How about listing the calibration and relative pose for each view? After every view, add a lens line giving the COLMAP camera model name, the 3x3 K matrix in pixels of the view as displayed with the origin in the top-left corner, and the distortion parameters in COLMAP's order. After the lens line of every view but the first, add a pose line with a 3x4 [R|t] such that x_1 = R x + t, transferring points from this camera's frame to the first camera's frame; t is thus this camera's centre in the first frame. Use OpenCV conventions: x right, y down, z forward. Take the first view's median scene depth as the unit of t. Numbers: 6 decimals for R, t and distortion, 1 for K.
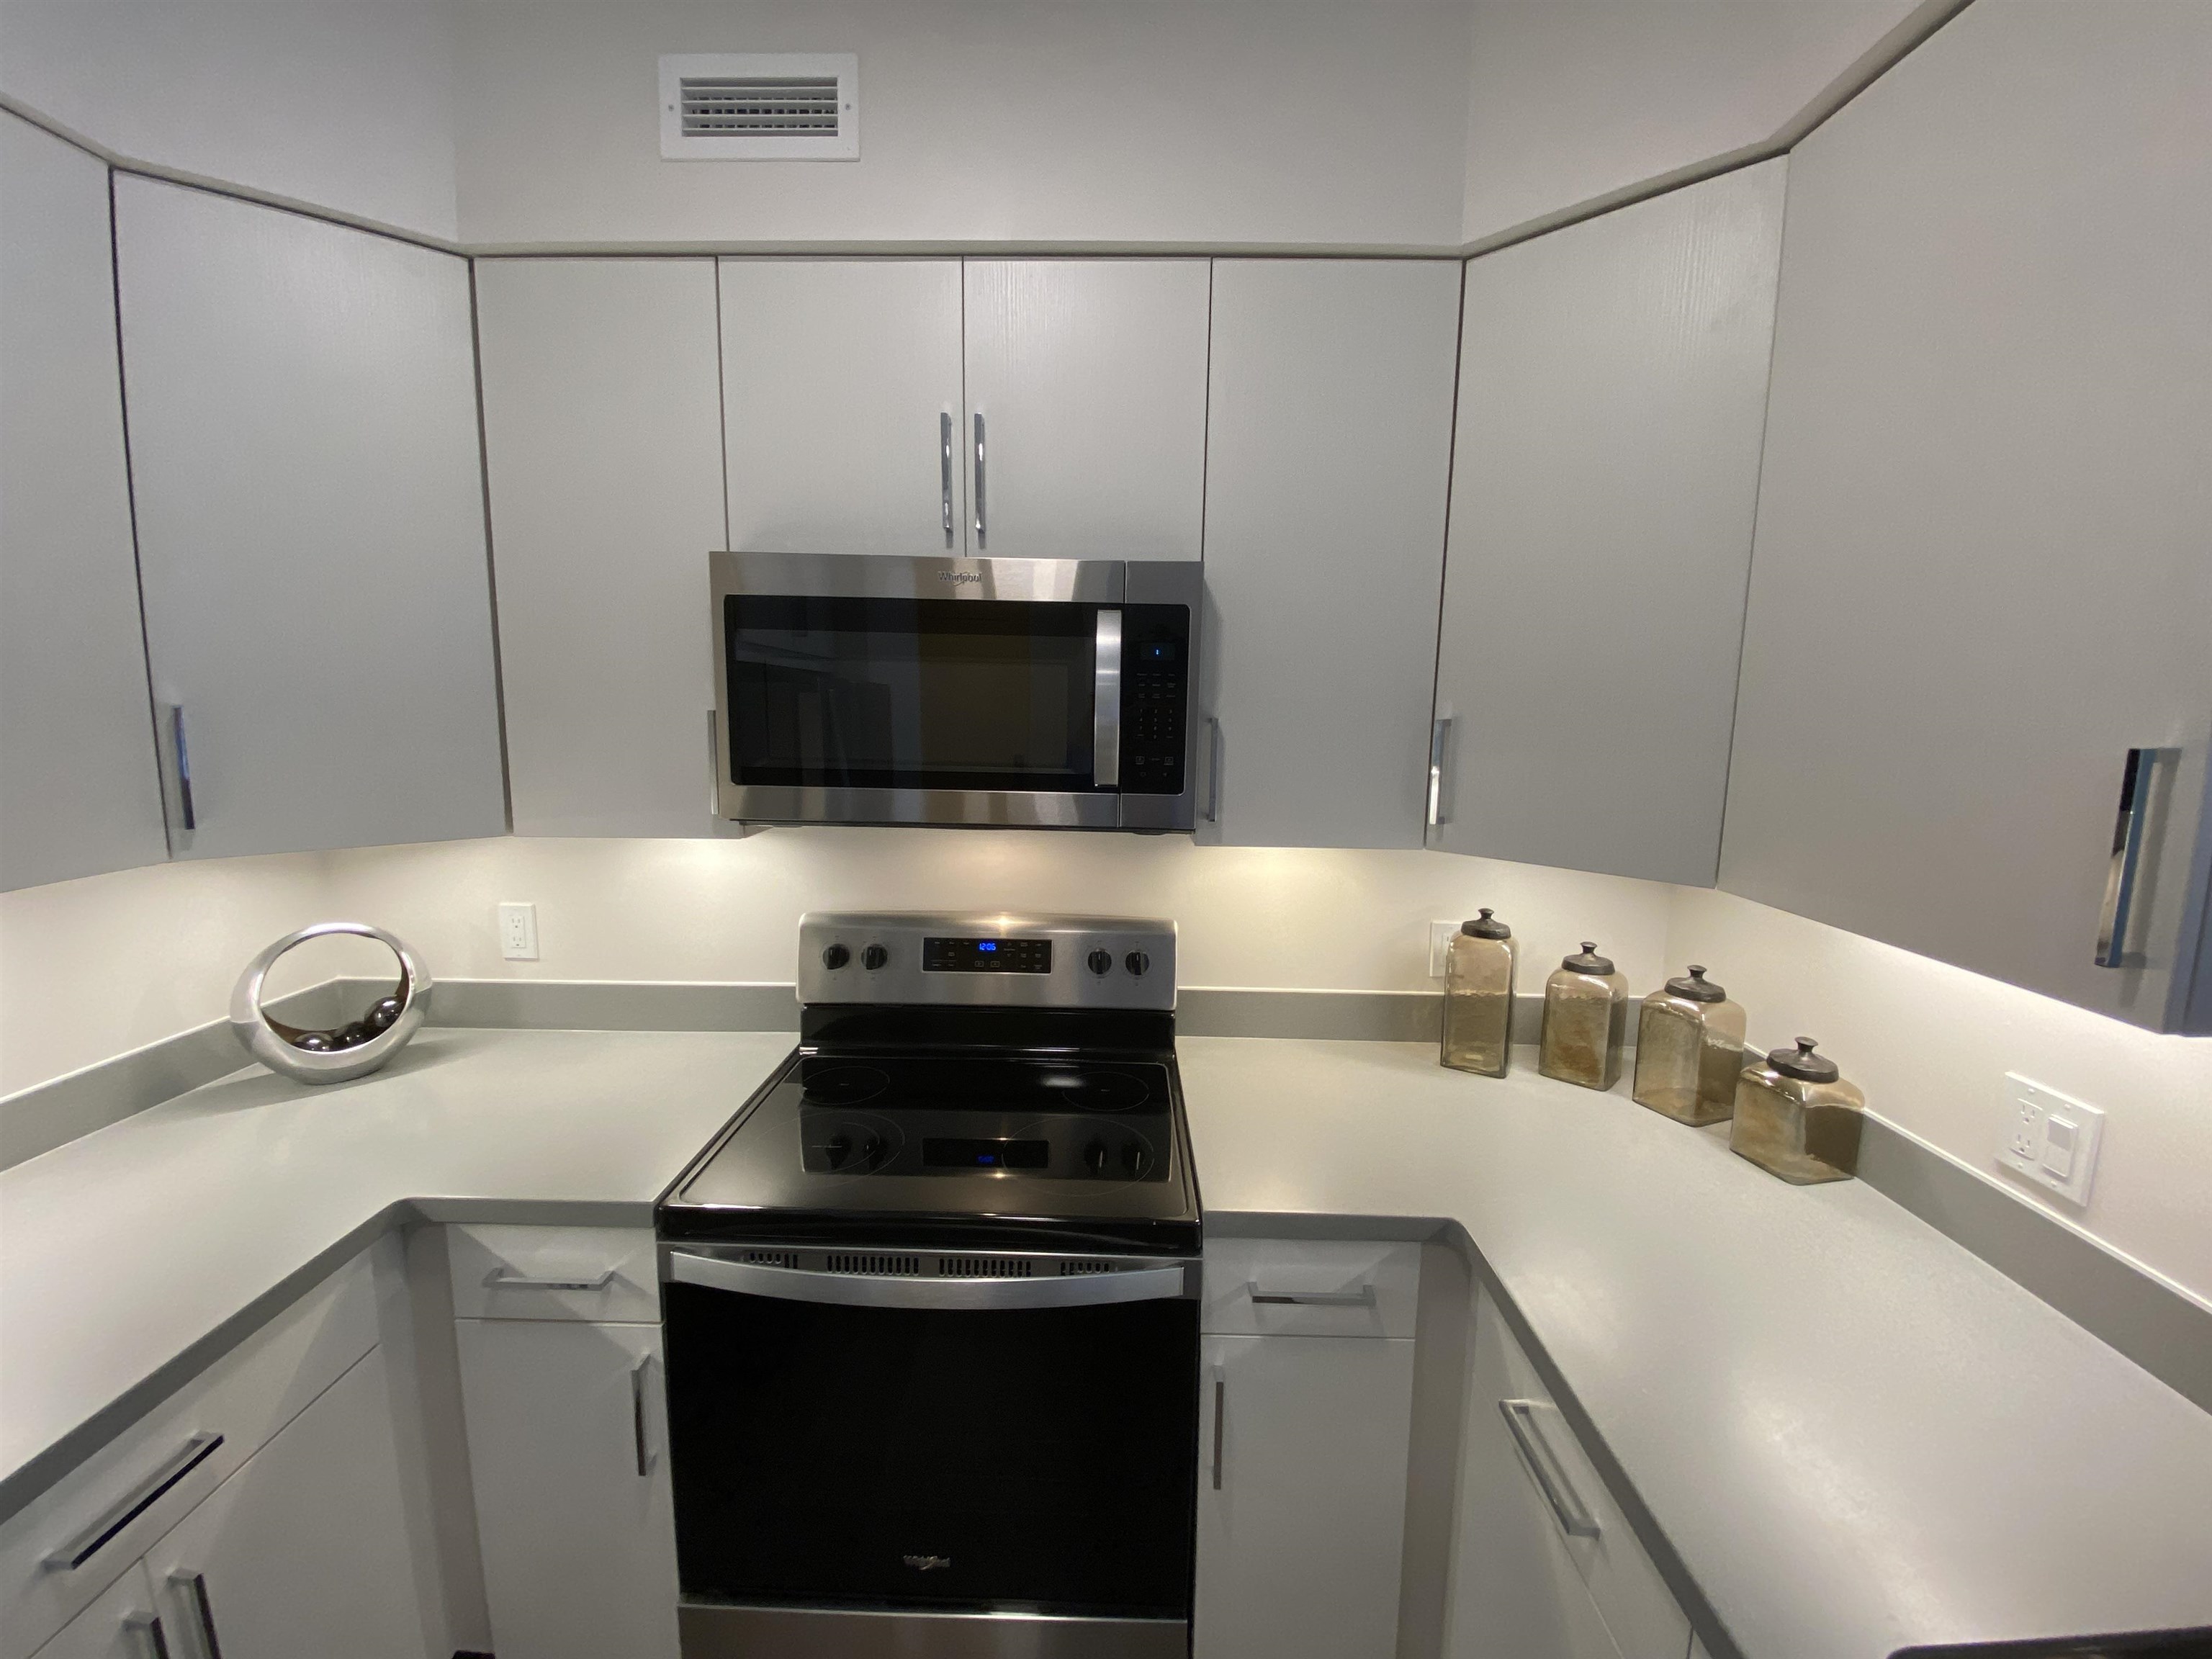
lens RADIAL K [[884.7, 0, 1087.8], [0, 884.7, 831.0], [0, 0, 1]] dist [0.001721, -0.012439]
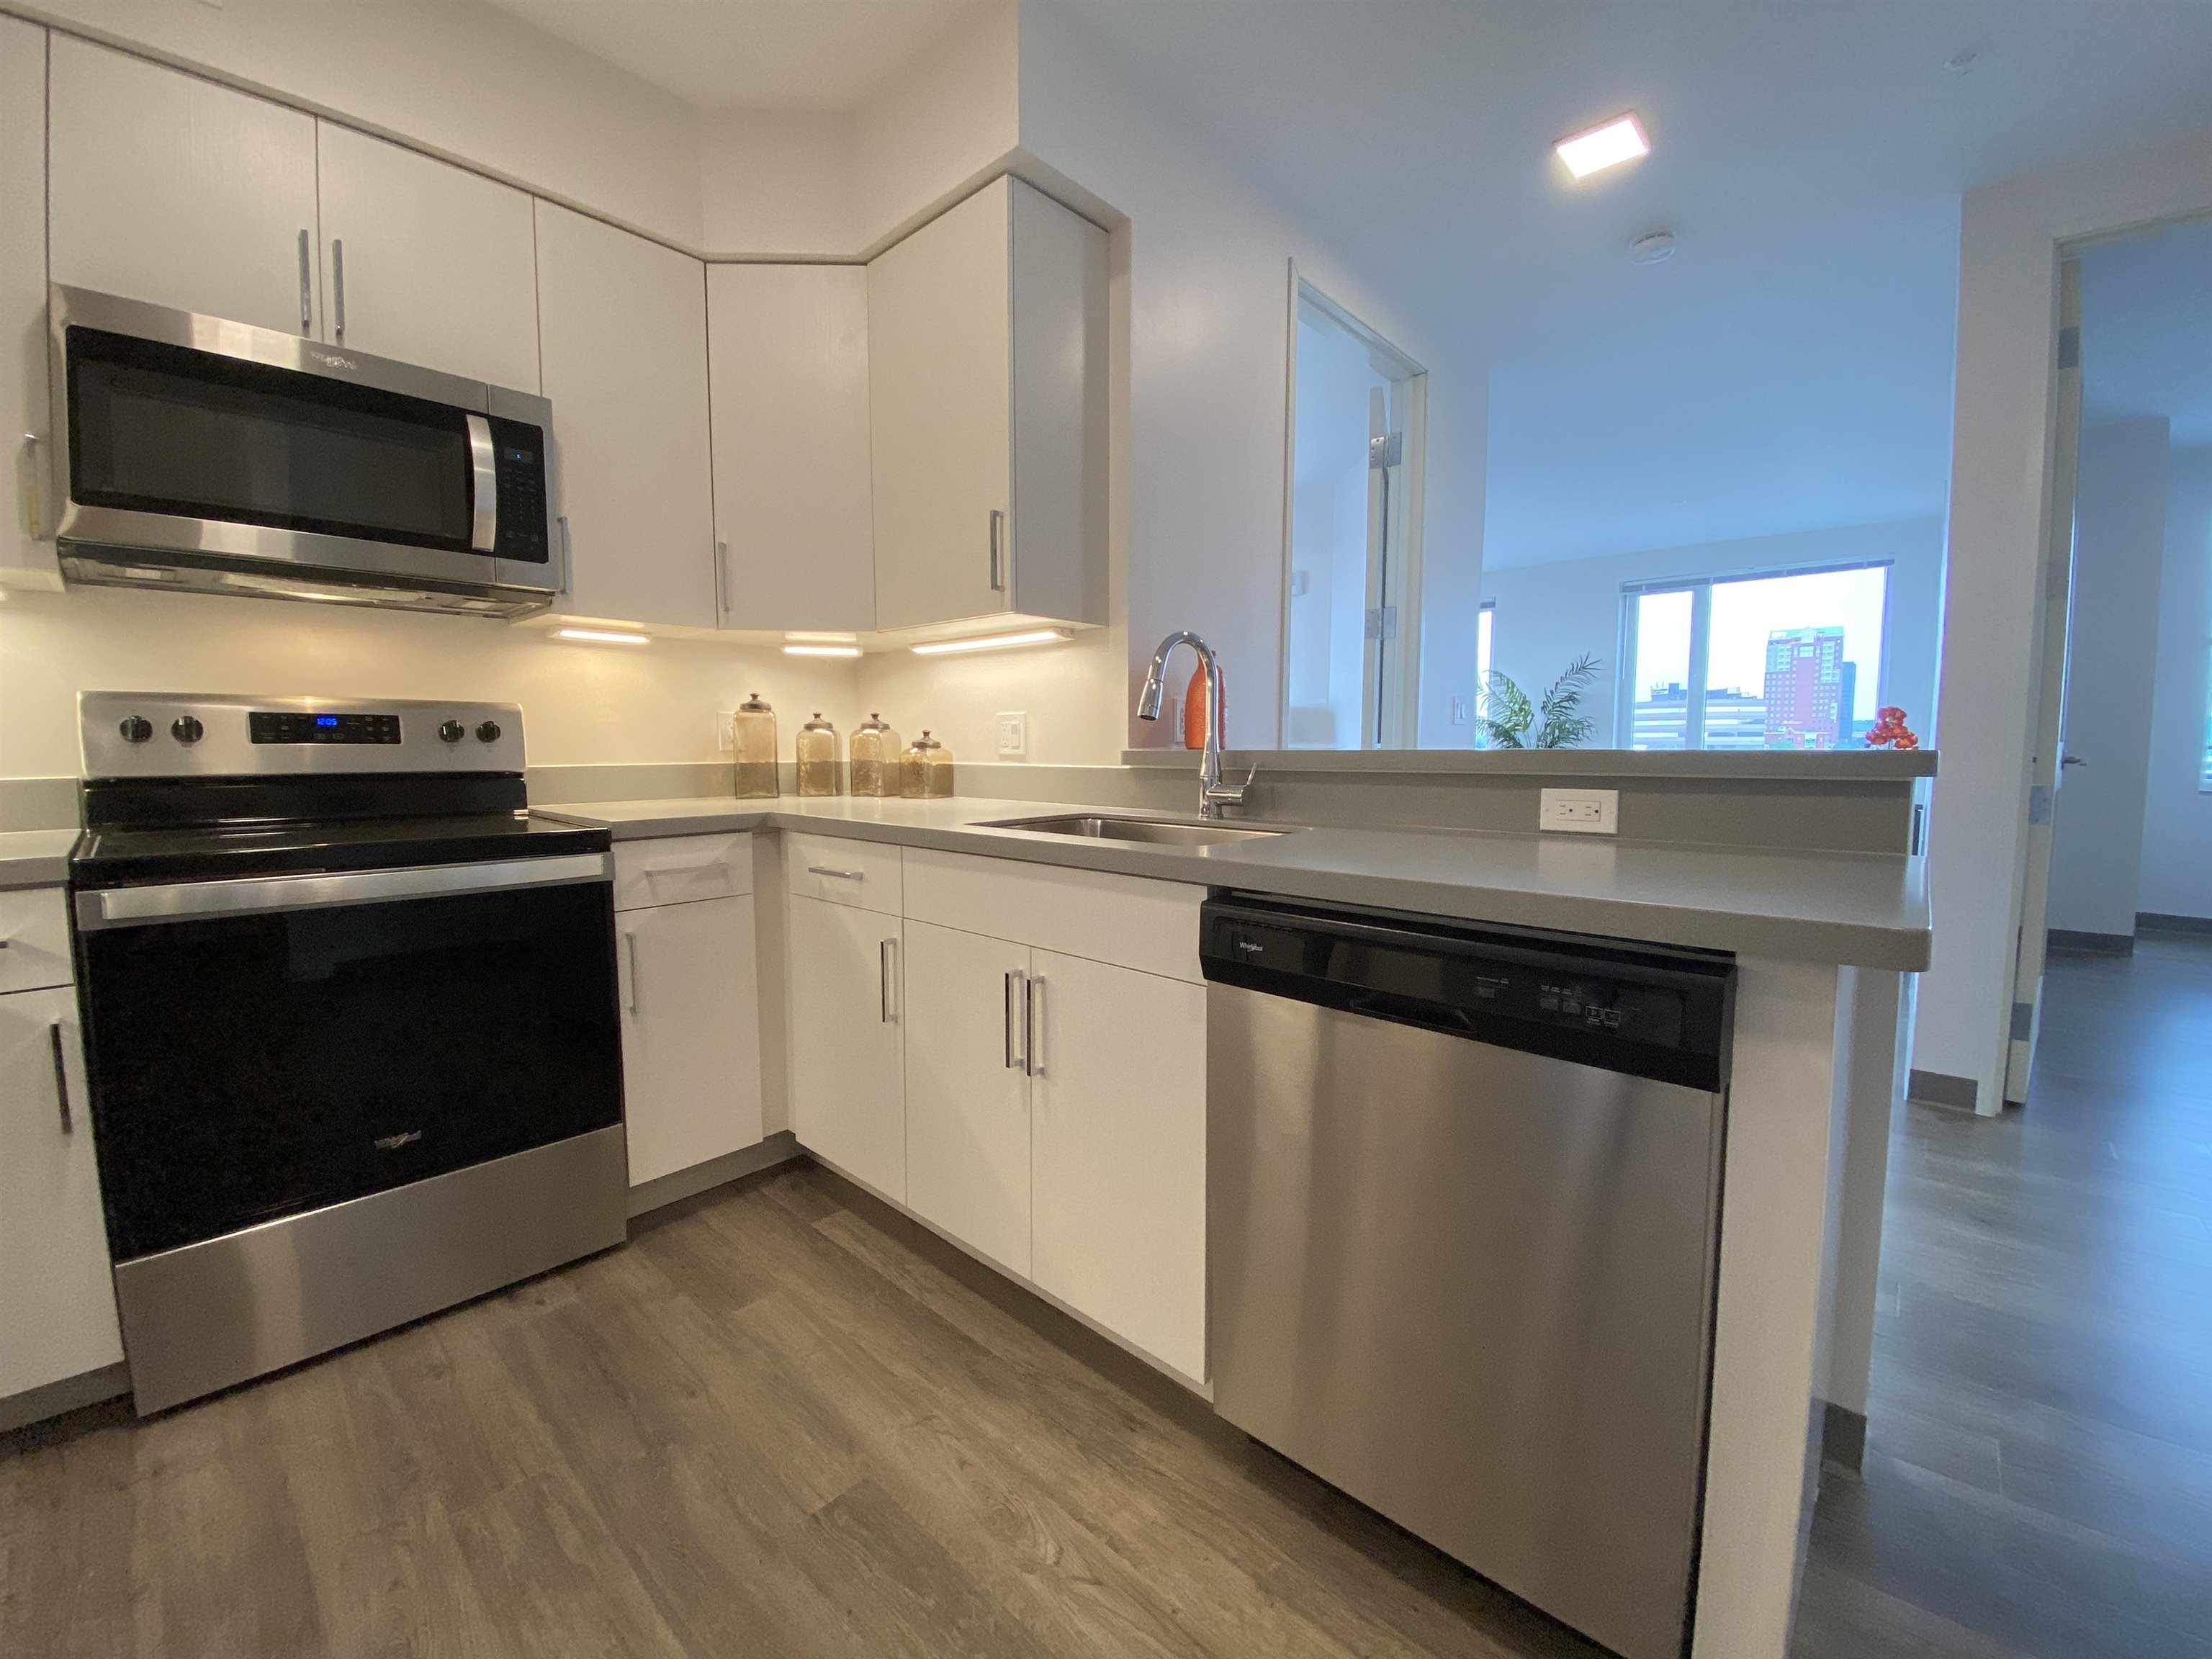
lens RADIAL K [[884.7, 0, 1094.0], [0, 884.7, 823.7], [0, 0, 1]] dist [0.001721, -0.012439]
pose [[0.661106, -0.075066, 0.746527, -0.365422], [0.112766, 0.993622, 0.000050, 0.431003], [-0.741770, 0.084150, 0.665355, -0.495382]]
